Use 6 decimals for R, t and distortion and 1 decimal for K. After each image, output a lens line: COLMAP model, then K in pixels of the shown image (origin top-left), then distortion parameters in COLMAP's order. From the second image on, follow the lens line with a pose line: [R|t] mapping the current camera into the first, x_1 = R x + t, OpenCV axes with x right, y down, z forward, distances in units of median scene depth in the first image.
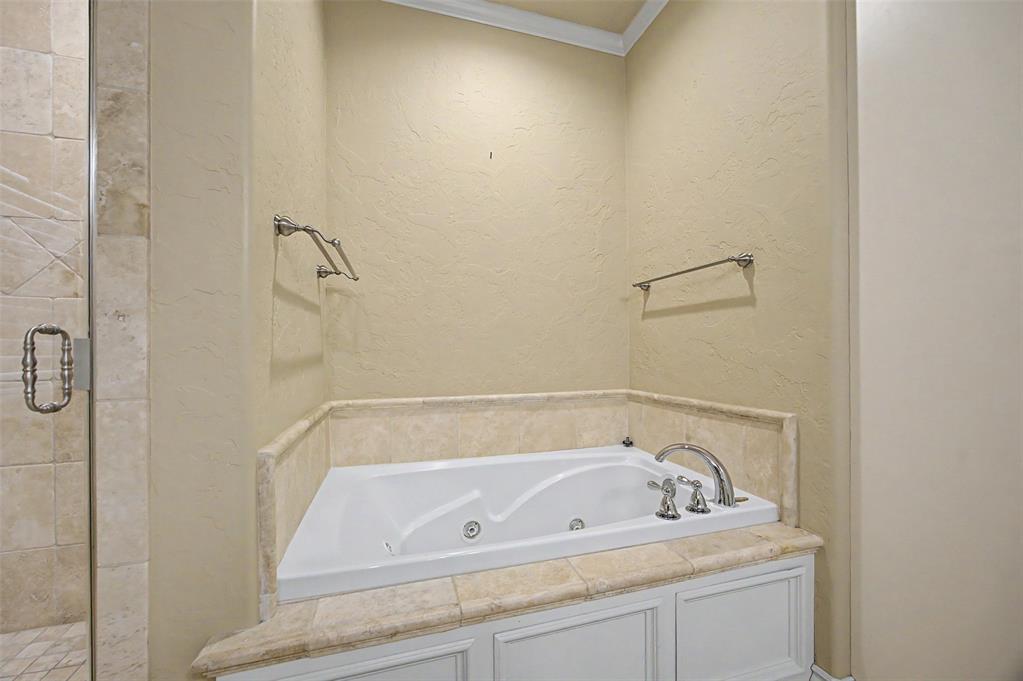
lens RADIAL K [[406.8, 0, 513.9], [0, 406.8, 350.5], [0, 0, 1]] dist [-0.014152, 0.000071]
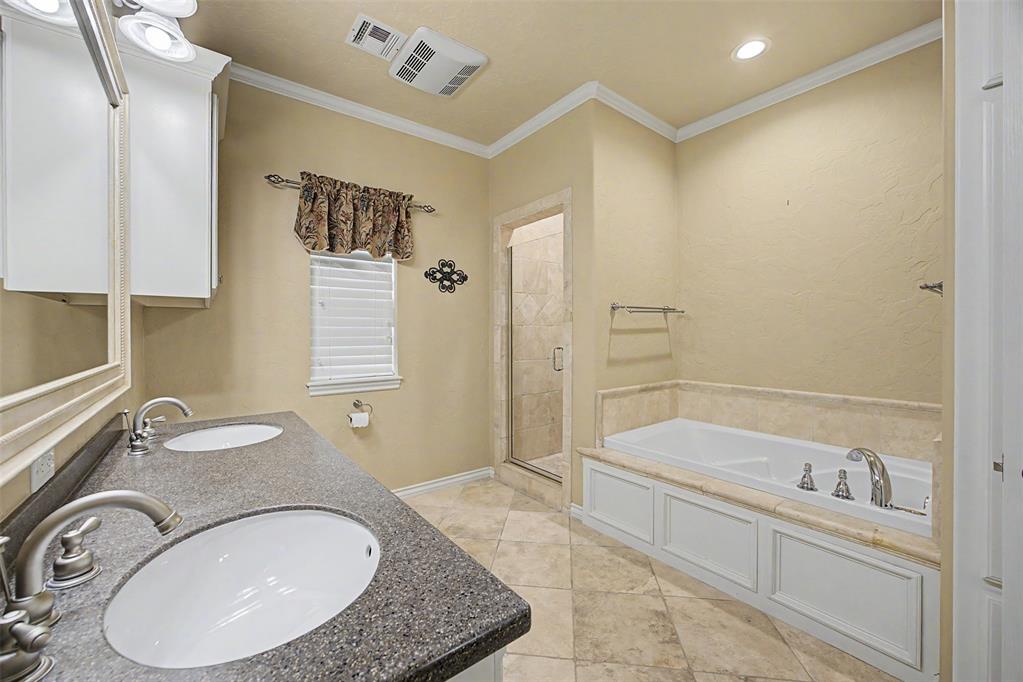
lens RADIAL K [[406.8, 0, 515.2], [0, 406.8, 334.8], [0, 0, 1]] dist [-0.014152, 0.000071]
pose [[0.360822, 0.010288, -0.932578, 0.886955], [0.004241, 0.999911, 0.012672, -0.092050], [0.932625, -0.008527, 0.360746, -0.285521]]
